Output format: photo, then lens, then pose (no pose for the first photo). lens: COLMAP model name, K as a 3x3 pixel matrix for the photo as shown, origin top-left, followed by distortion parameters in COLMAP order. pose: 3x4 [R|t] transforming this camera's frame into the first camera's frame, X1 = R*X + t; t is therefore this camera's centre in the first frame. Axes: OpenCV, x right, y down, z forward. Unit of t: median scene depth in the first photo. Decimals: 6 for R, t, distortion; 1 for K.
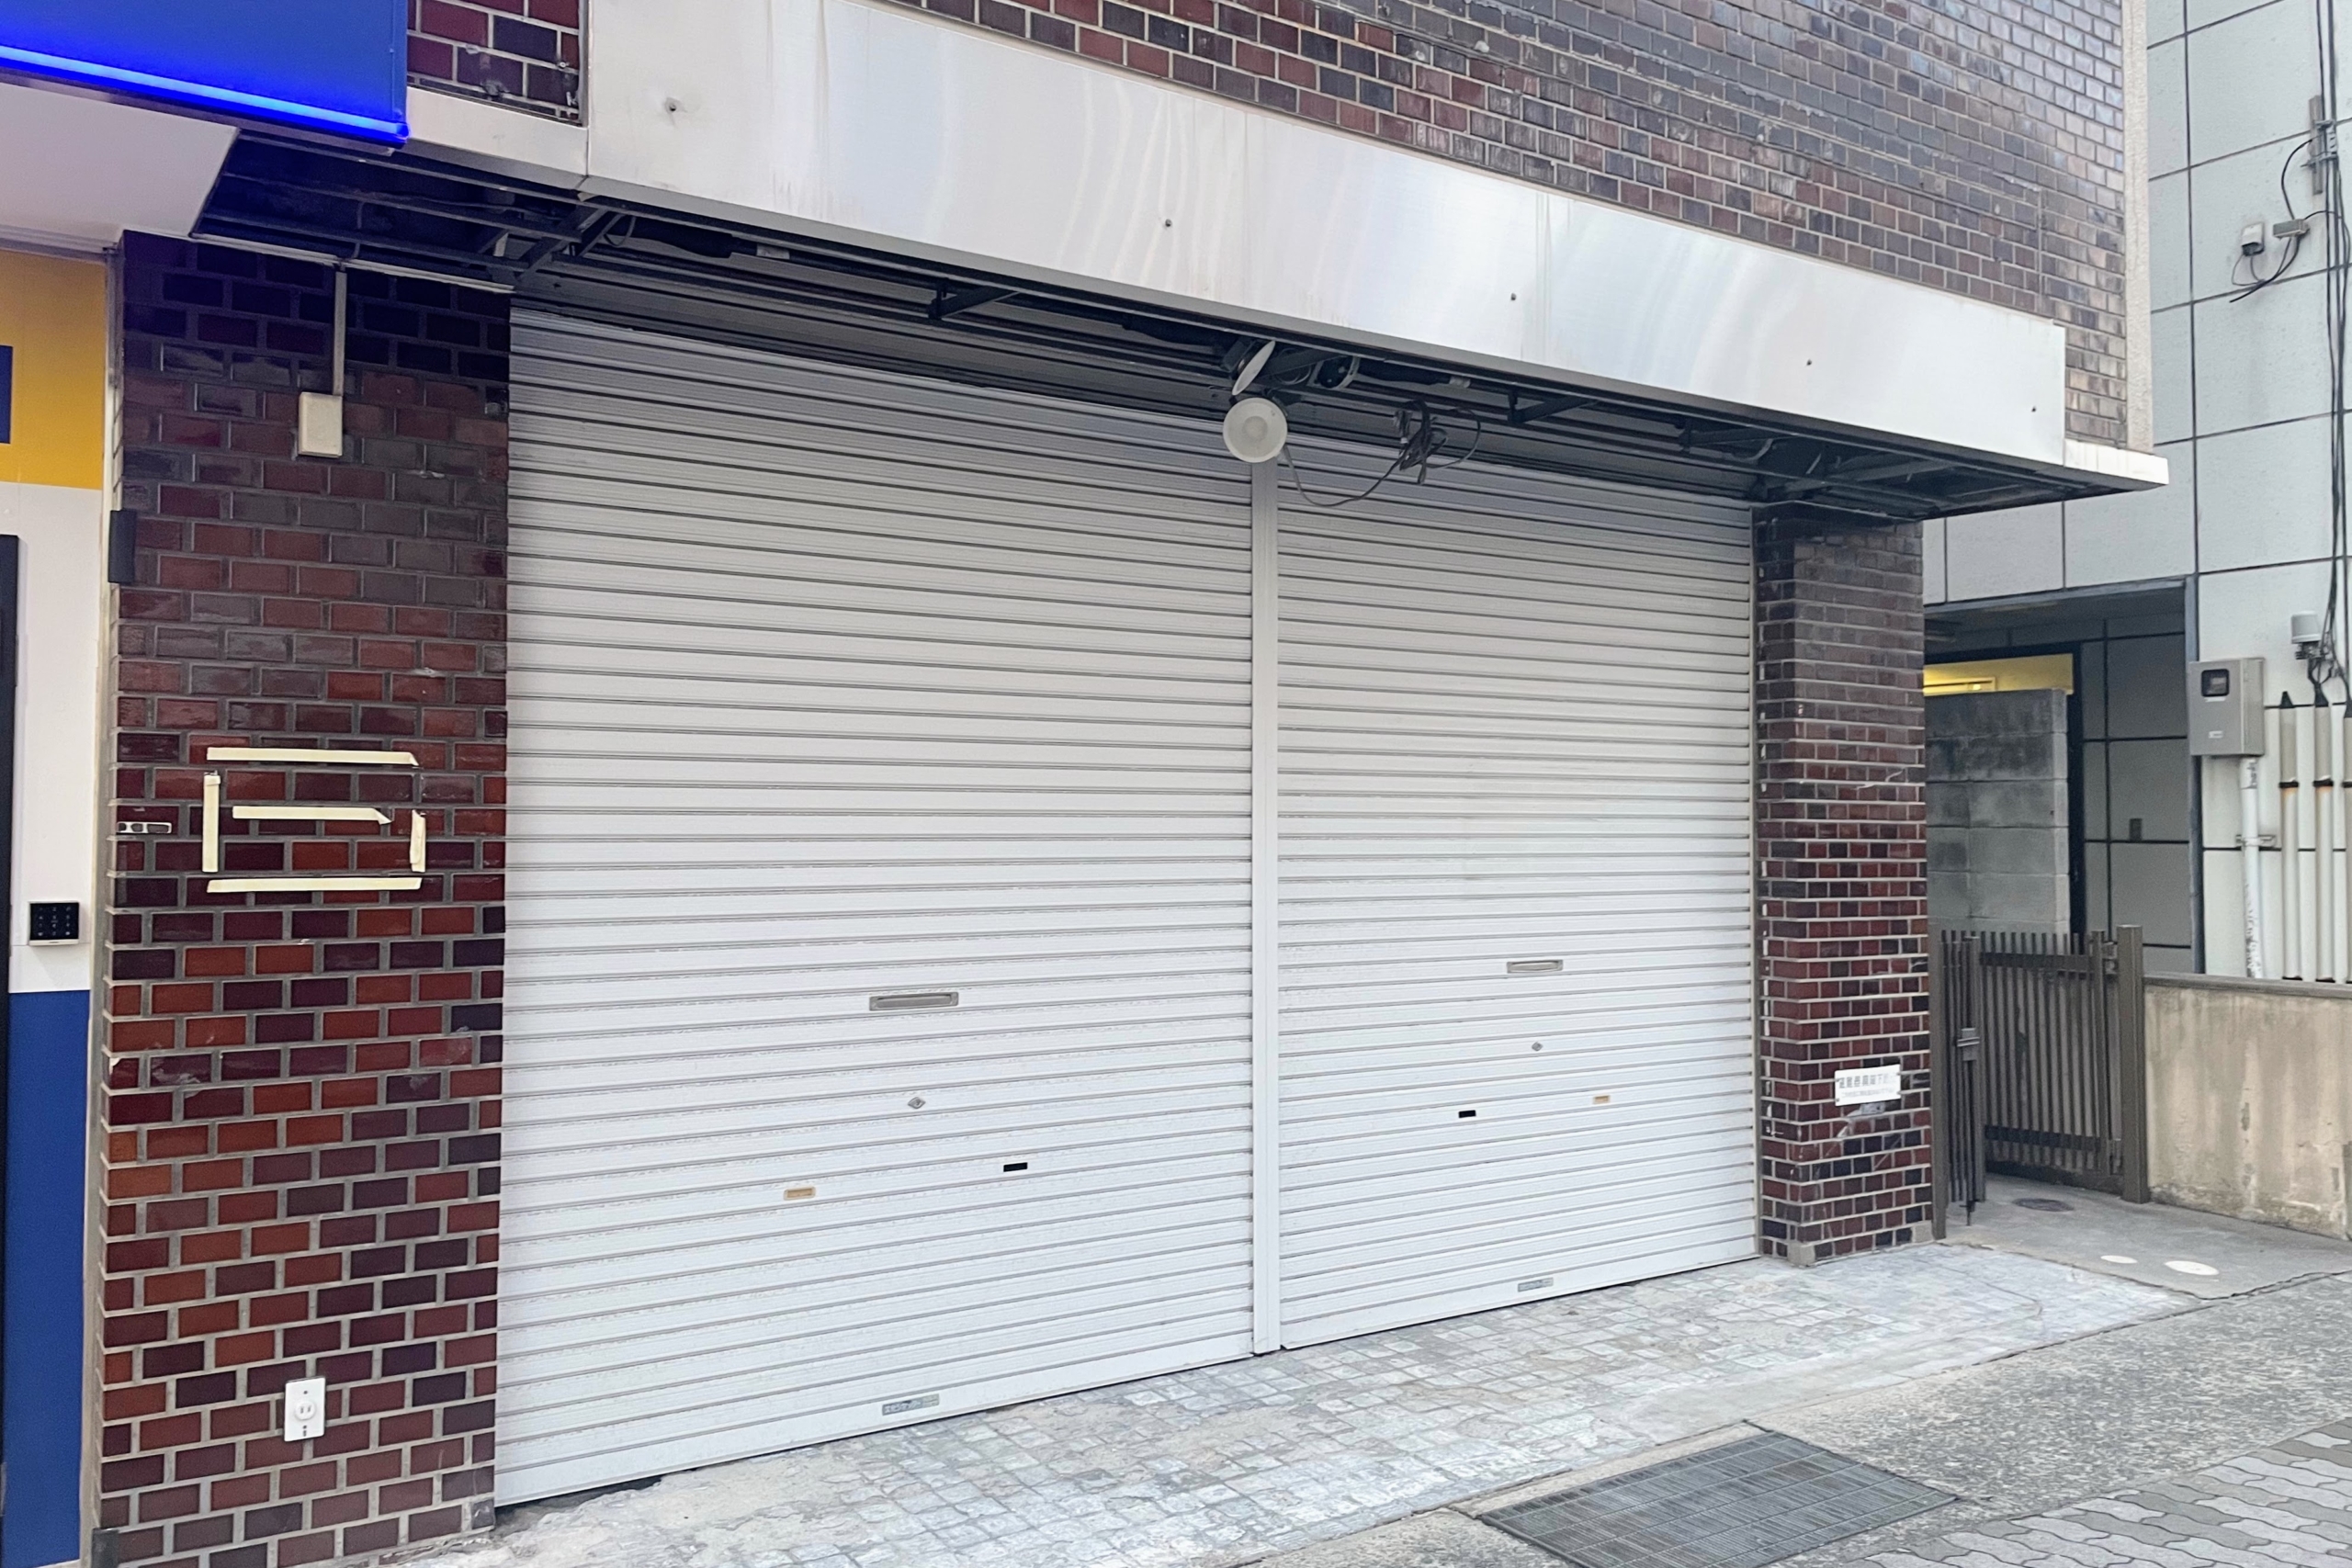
lens RADIAL K [[1796.3, 0, 1166.0], [0, 1796.3, 768.1], [0, 0, 1]] dist [0.081509, -0.102607]
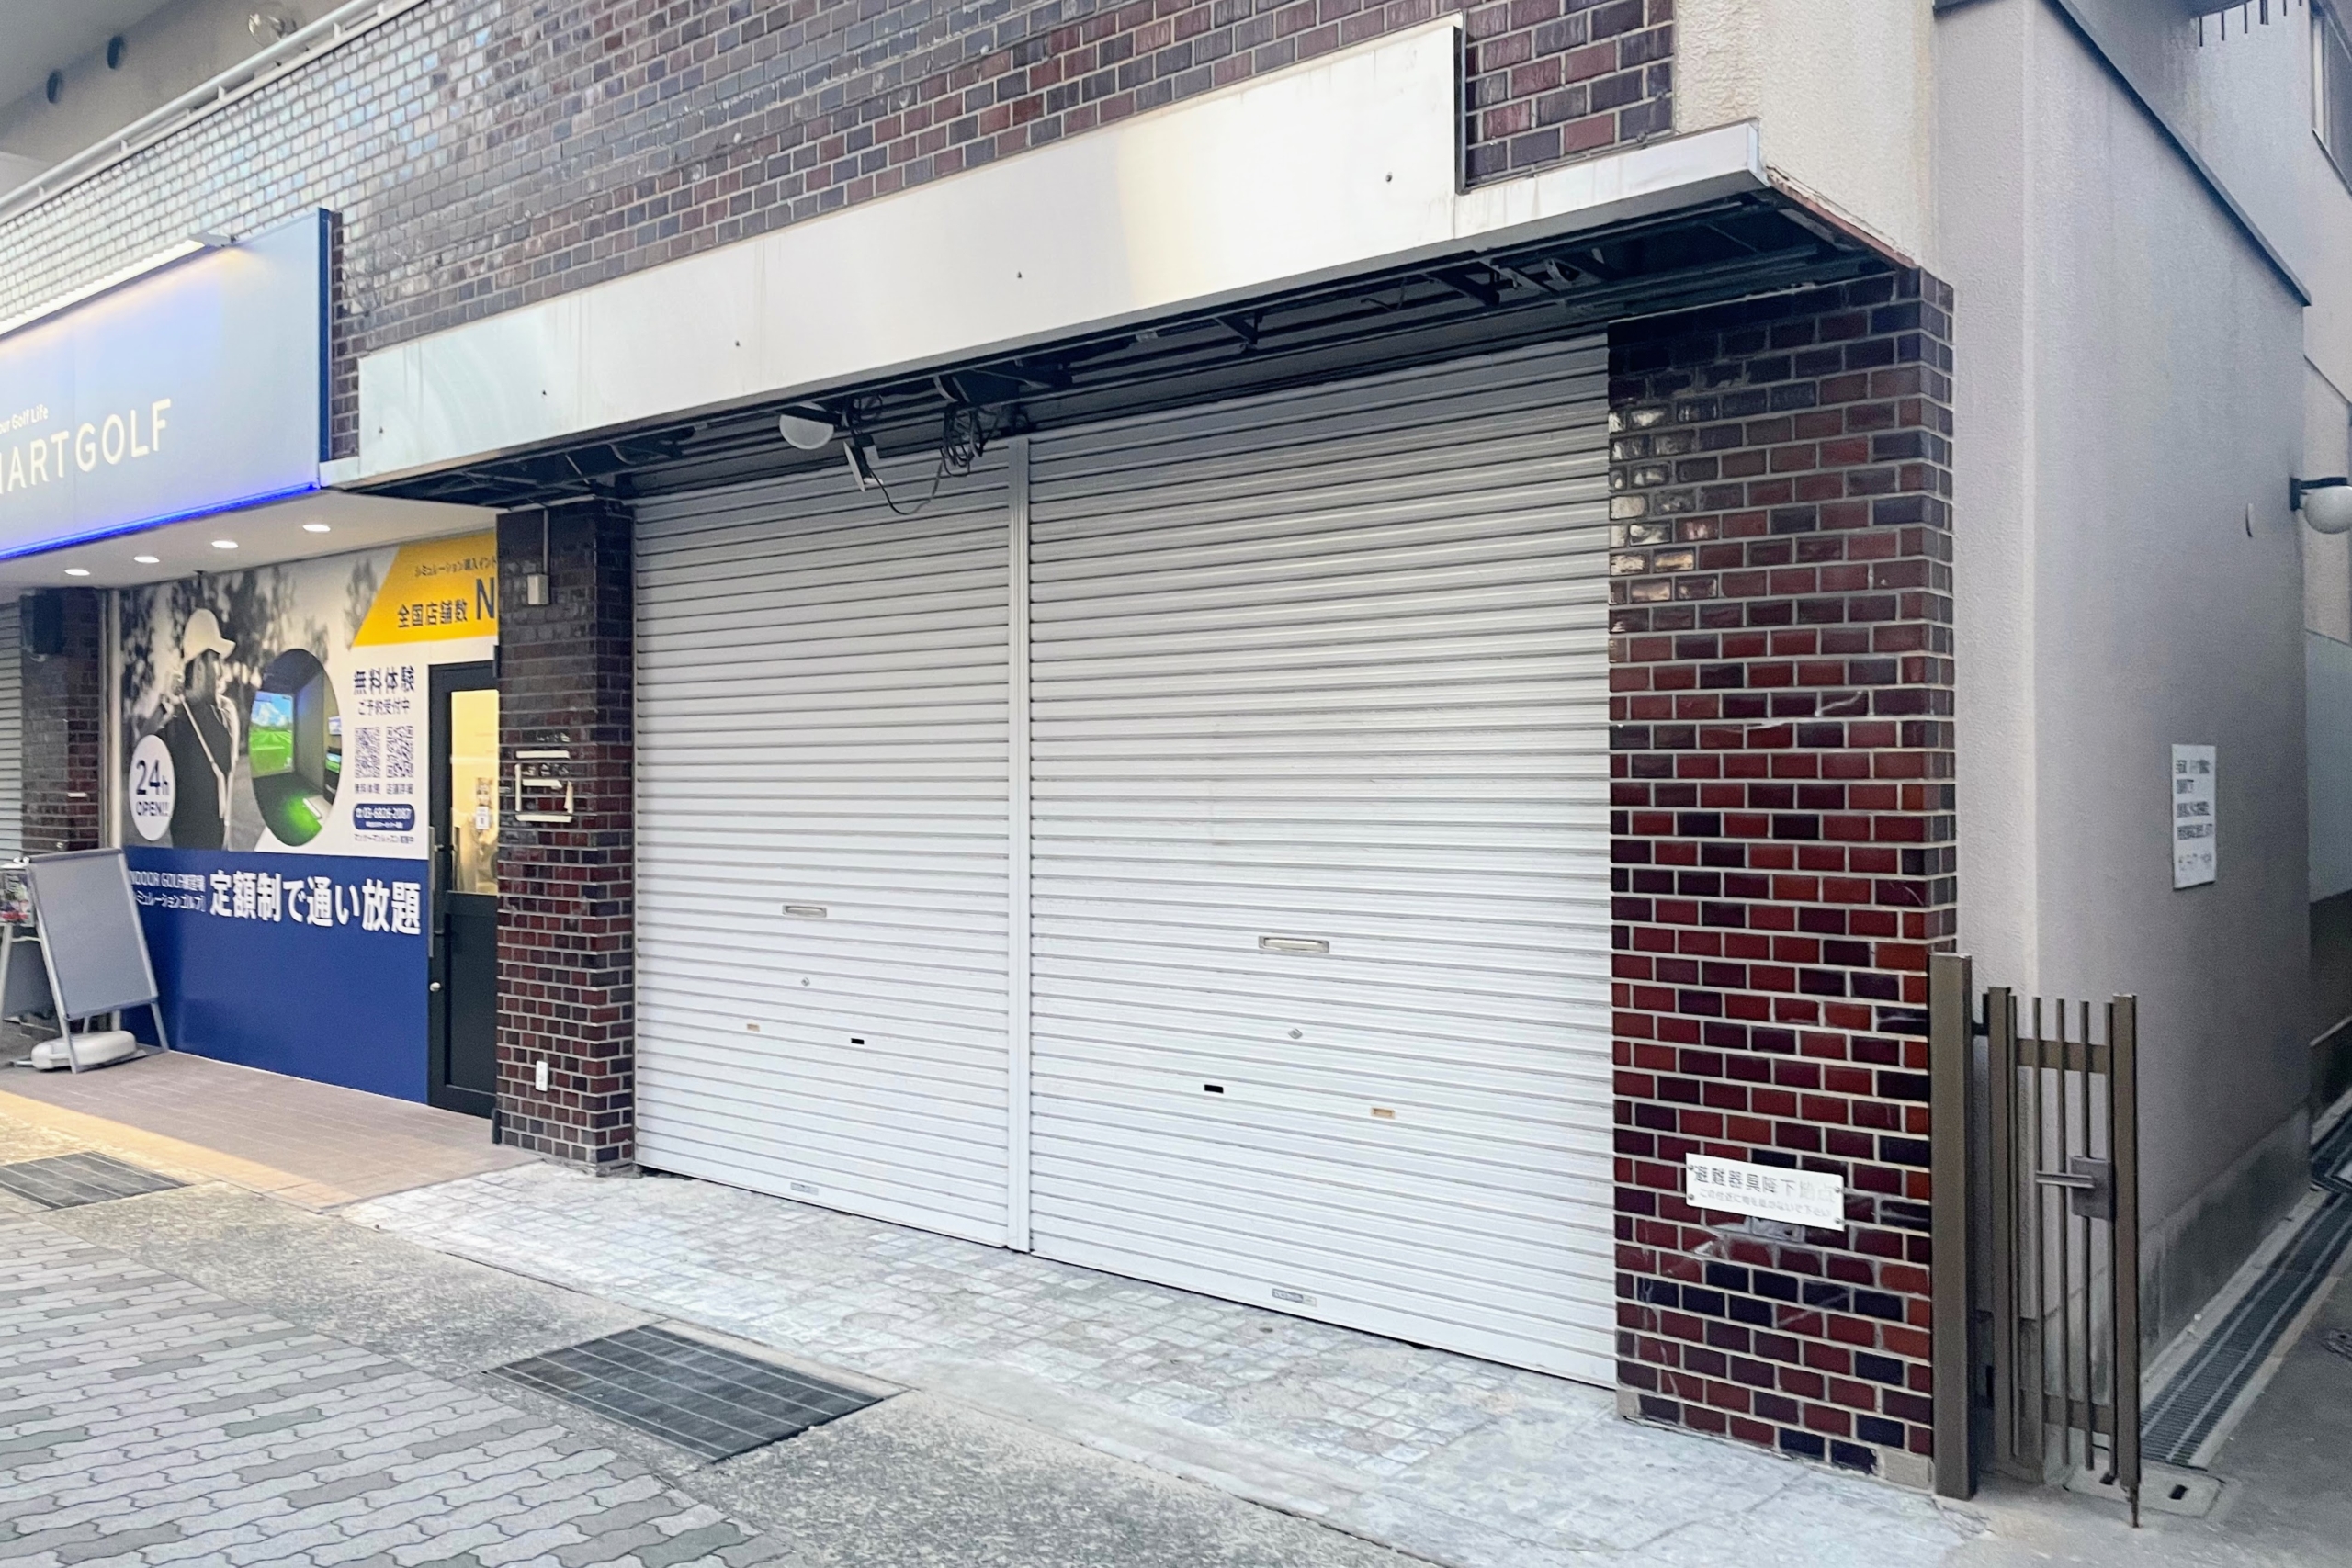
lens RADIAL K [[1816.0, 0, 1160.4], [0, 1816.0, 762.8], [0, 0, 1]] dist [0.088908, -0.110915]
pose [[0.282764, -0.010526, -0.959132, 1.428433], [0.035309, 0.999376, -0.000558, 0.023815], [0.958539, -0.033708, 0.282960, 0.926443]]
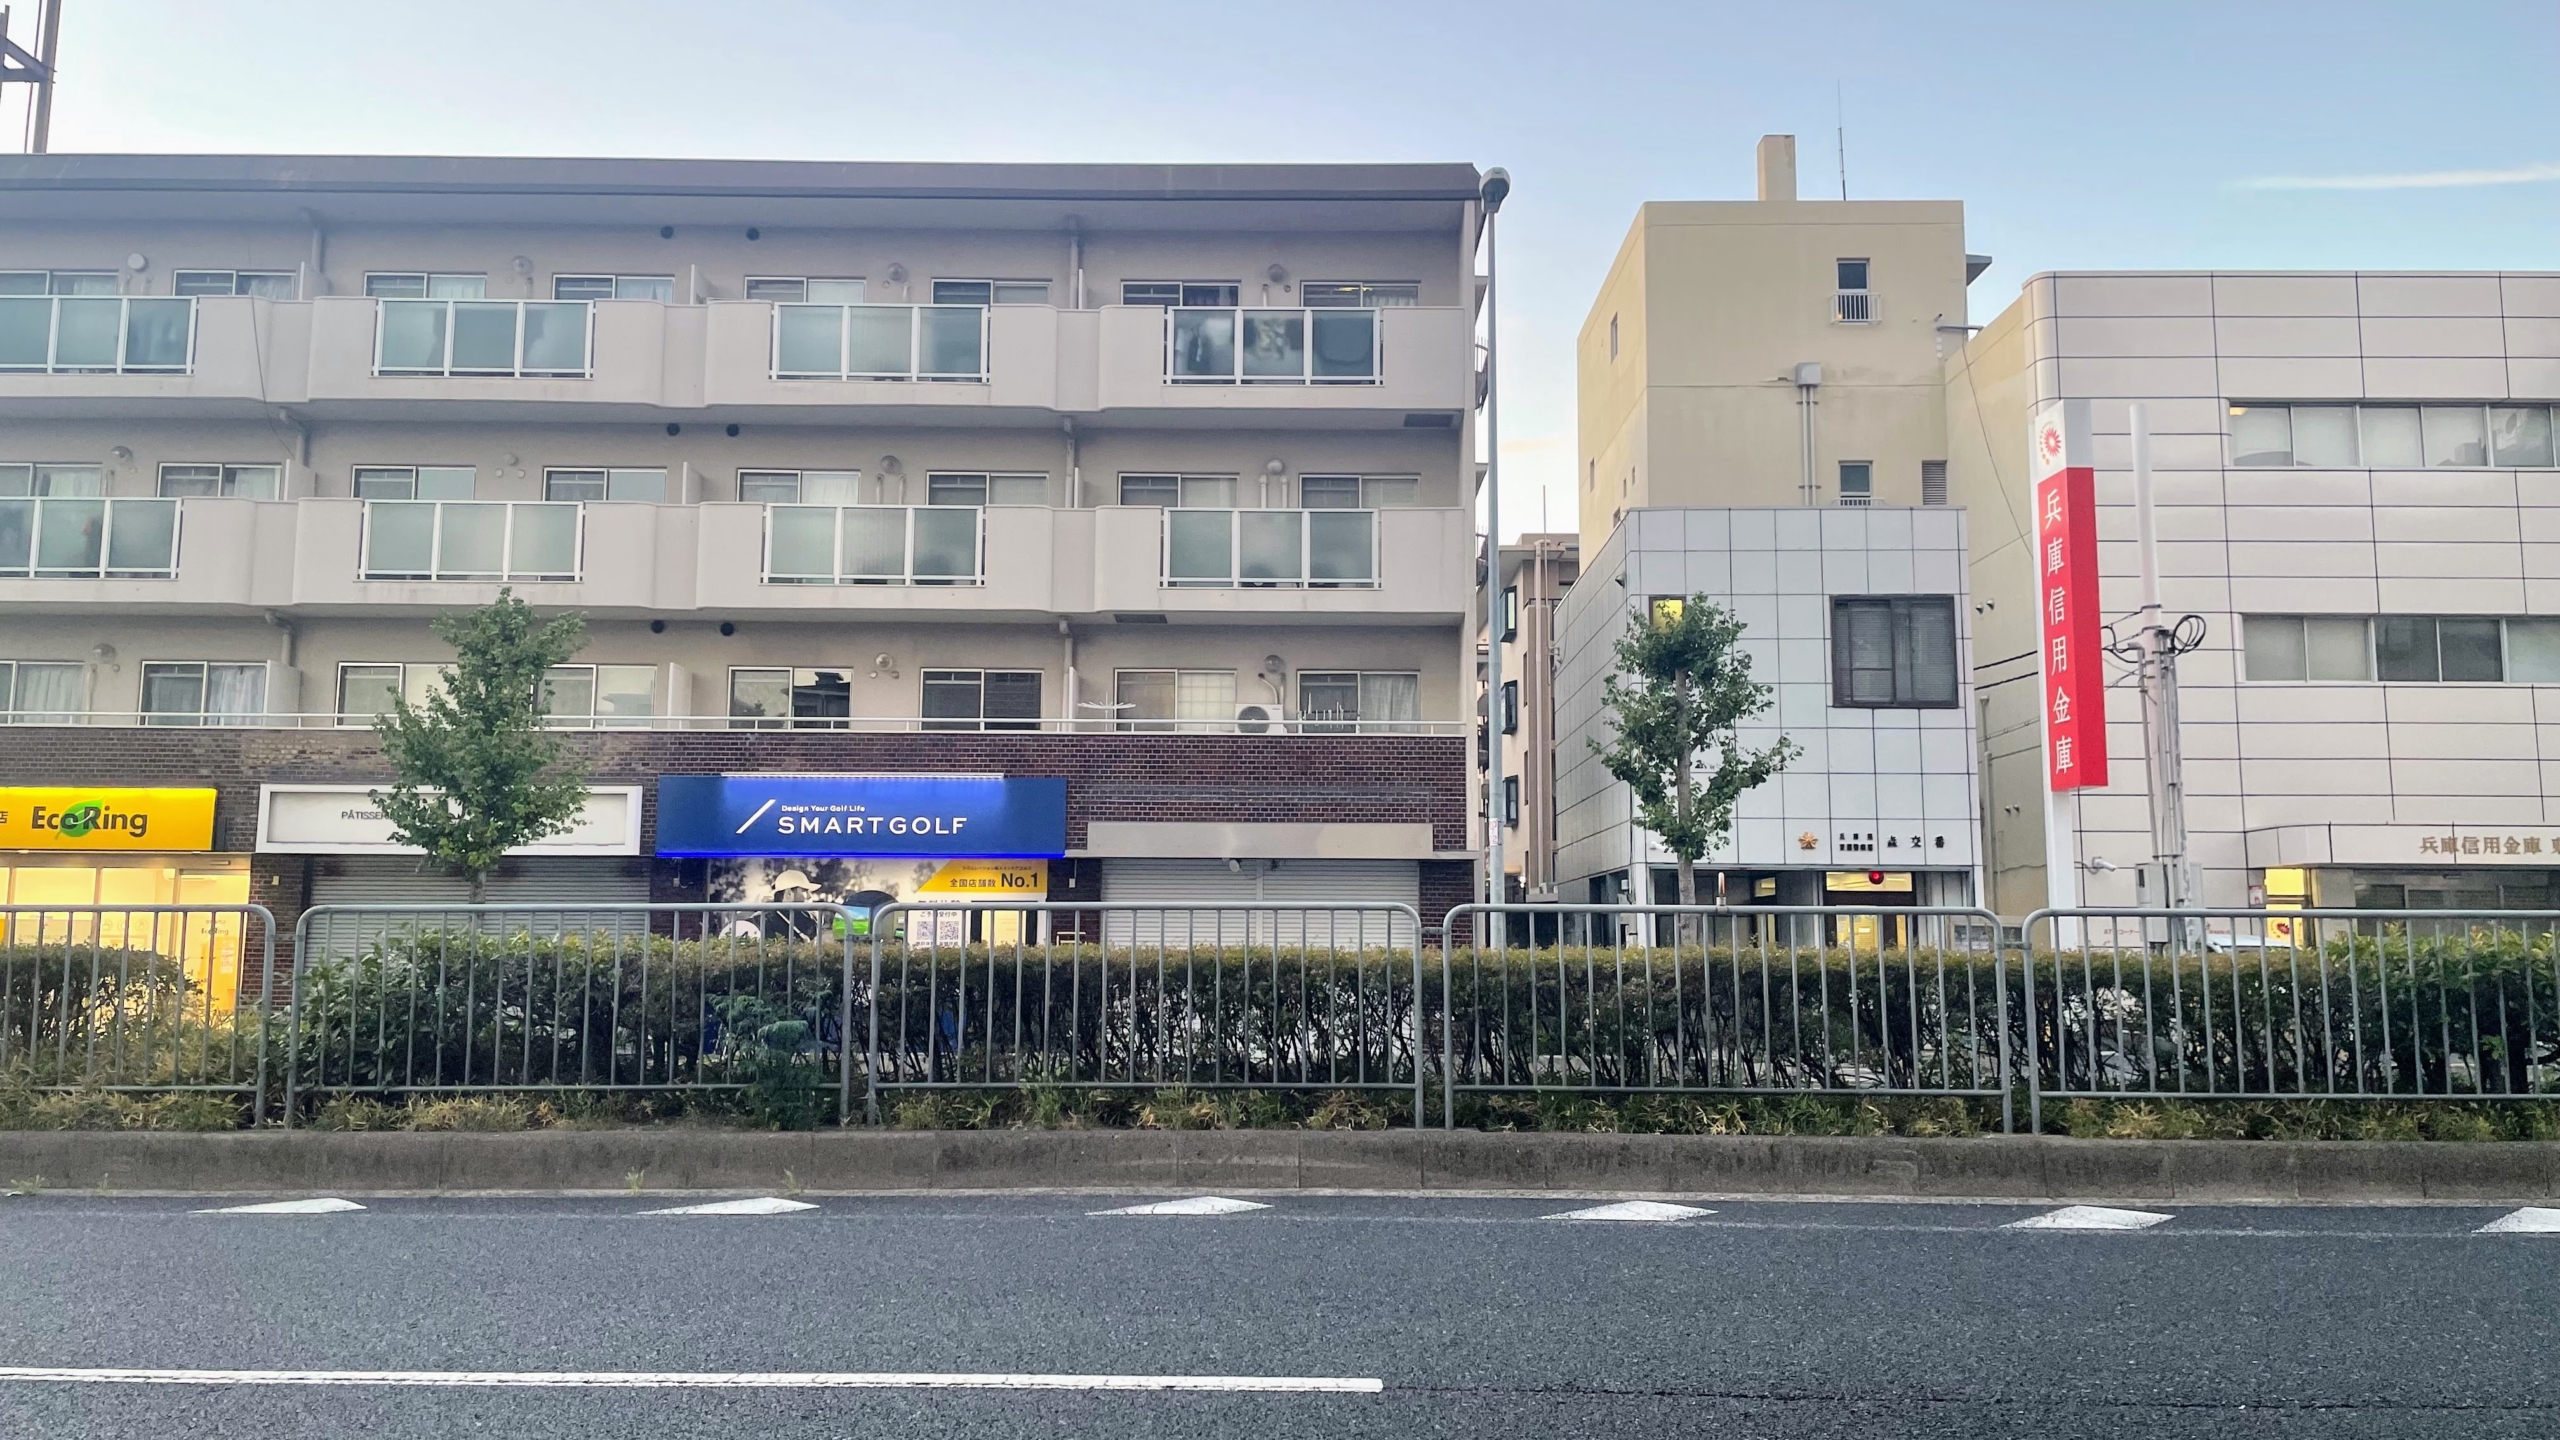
lens RADIAL K [[1940.7, 0, 1266.2], [0, 1940.7, 699.9], [0, 0, 1]] dist [0.089023, -0.125937]
pose [[0.825849, -0.068375, -0.559730, 3.564138], [0.013151, 0.994687, -0.102104, -0.102504], [0.563738, 0.076961, 0.822360, -3.868415]]
